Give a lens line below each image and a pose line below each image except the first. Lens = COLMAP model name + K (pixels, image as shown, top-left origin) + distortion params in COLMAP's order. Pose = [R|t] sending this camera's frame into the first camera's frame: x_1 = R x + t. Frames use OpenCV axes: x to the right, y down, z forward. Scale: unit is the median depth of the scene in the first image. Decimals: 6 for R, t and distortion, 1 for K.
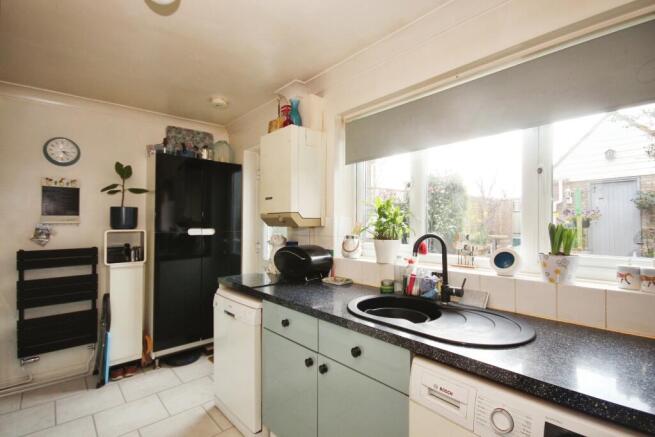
lens RADIAL K [[304.7, 0, 328.9], [0, 304.7, 220.3], [0, 0, 1]] dist [-0.003168, -0.000504]
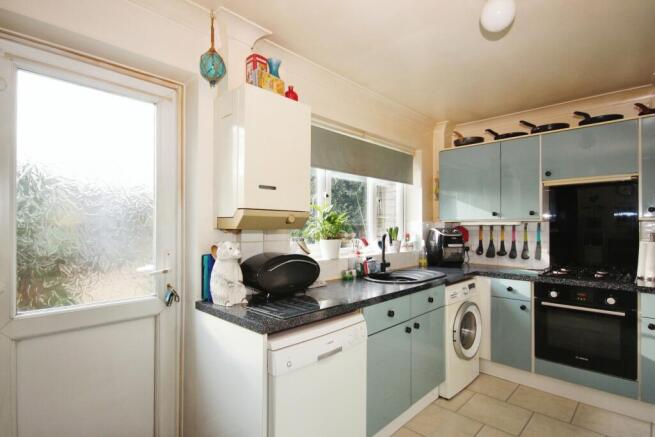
lens RADIAL K [[336.9, 0, 328.9], [0, 336.9, 223.7], [0, 0, 1]] dist [-0.001998, -0.000046]
pose [[-0.071203, 0.010827, 0.997403, -1.242745], [-0.014925, 0.999818, -0.011919, 0.019778], [-0.997350, -0.015735, -0.071029, 1.196604]]
